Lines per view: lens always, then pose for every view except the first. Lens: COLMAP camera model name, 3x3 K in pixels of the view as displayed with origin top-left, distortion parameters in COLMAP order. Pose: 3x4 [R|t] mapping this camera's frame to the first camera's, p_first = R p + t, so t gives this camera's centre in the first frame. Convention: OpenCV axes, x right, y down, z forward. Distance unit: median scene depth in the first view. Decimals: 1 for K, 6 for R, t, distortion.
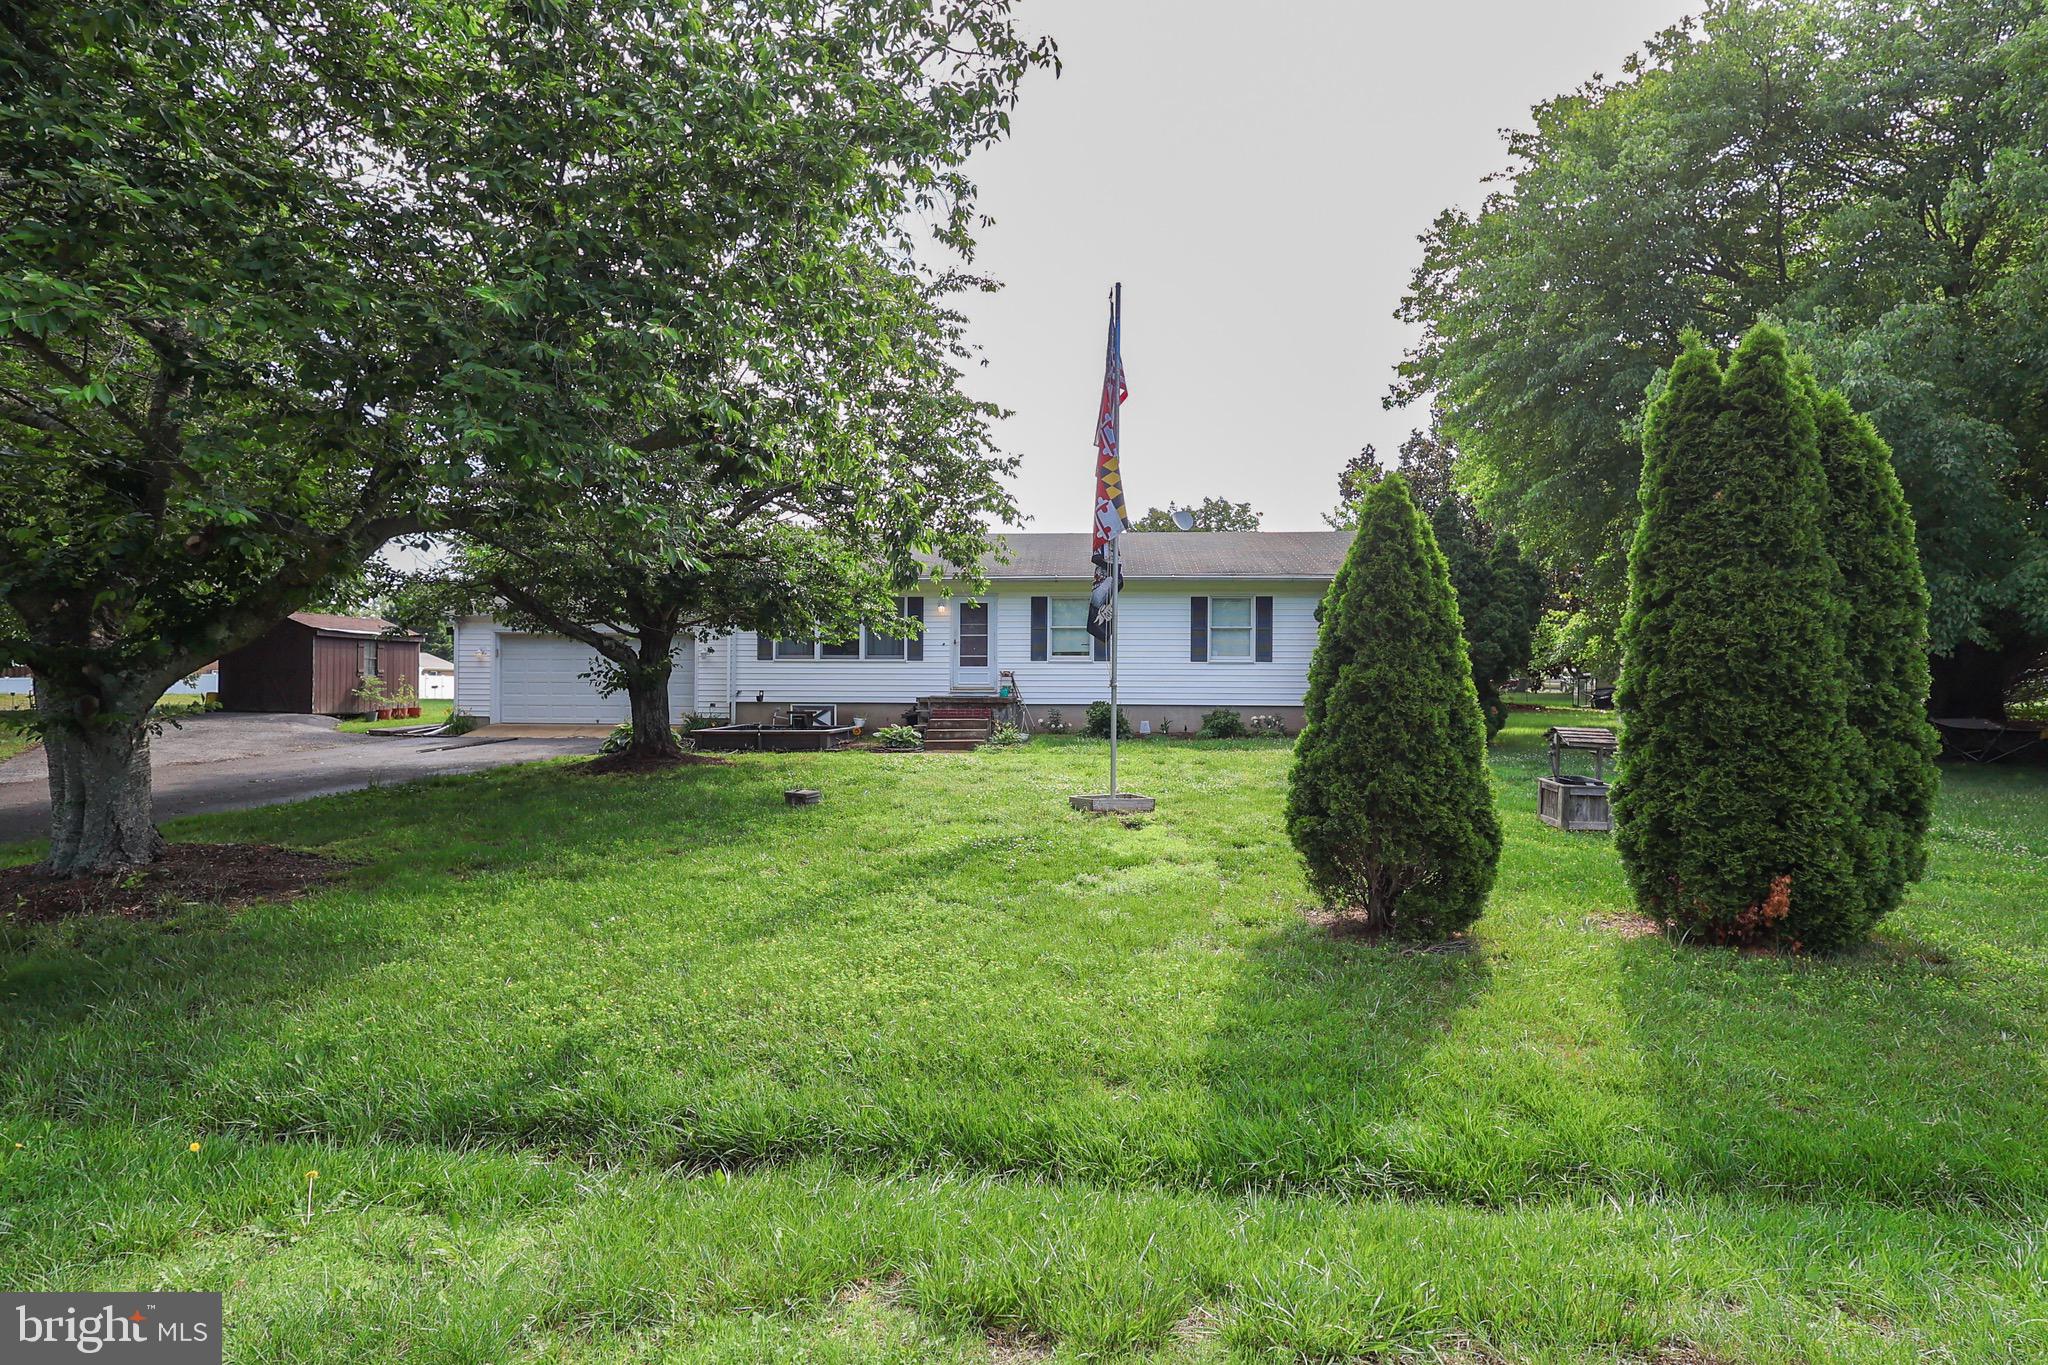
lens RADIAL K [[941.5, 0, 1024.0], [0, 941.5, 682.5], [0, 0, 1]] dist [0.001157, 0.000464]
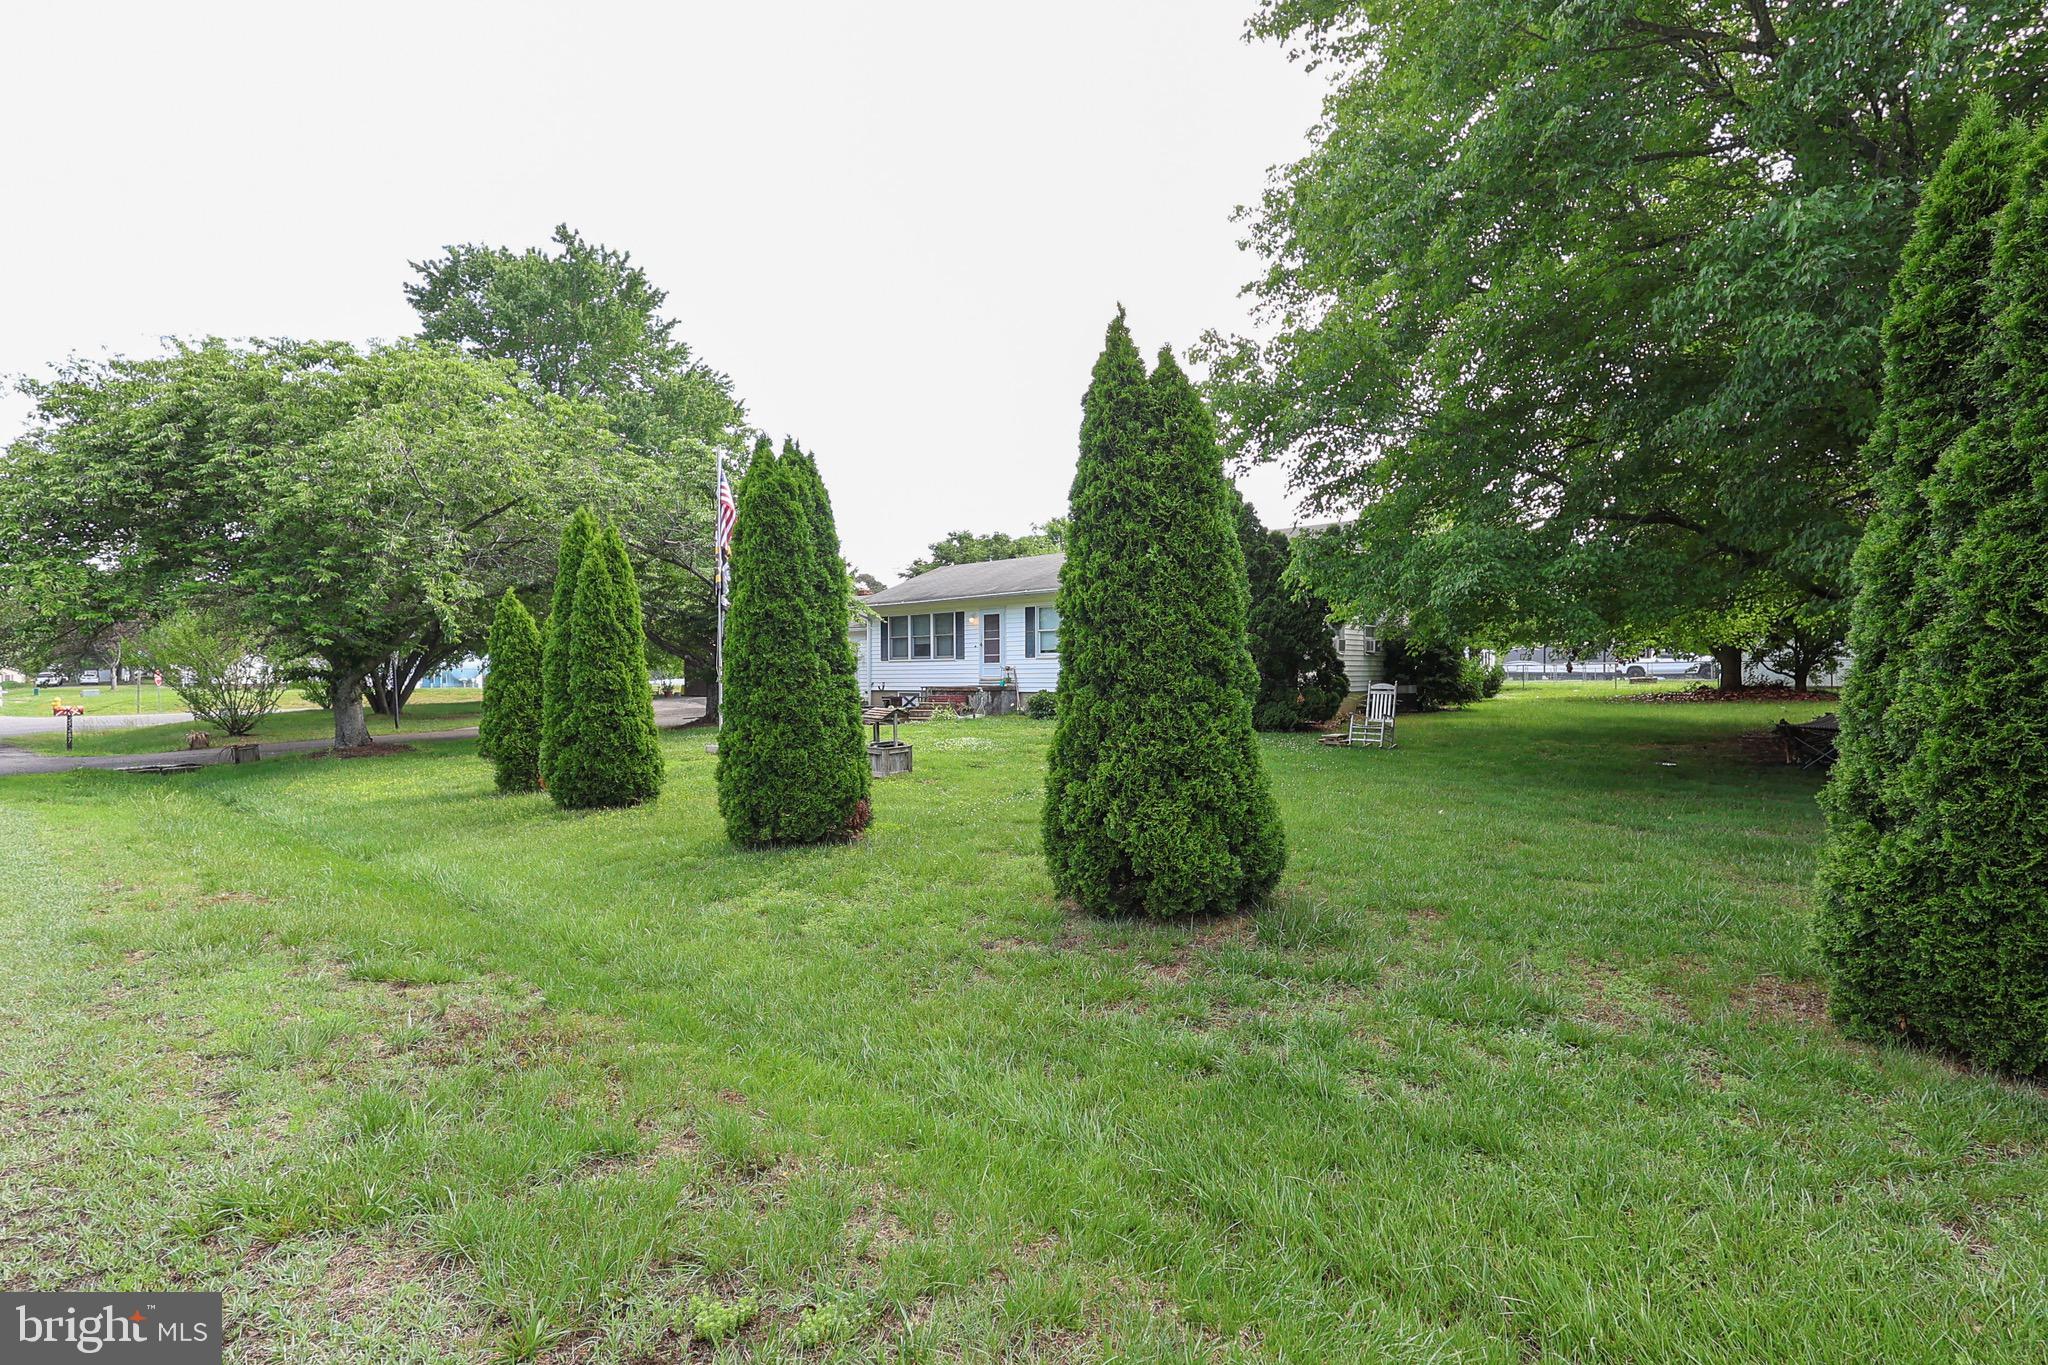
lens RADIAL K [[936.7, 0, 1024.0], [0, 936.7, 682.5], [0, 0, 1]] dist [-0.001732, 0.000517]
pose [[0.801896, -0.005532, -0.597439, 2.715843], [0.016057, 0.999796, 0.012294, -0.018601], [0.597248, -0.019451, 0.801820, -0.056193]]
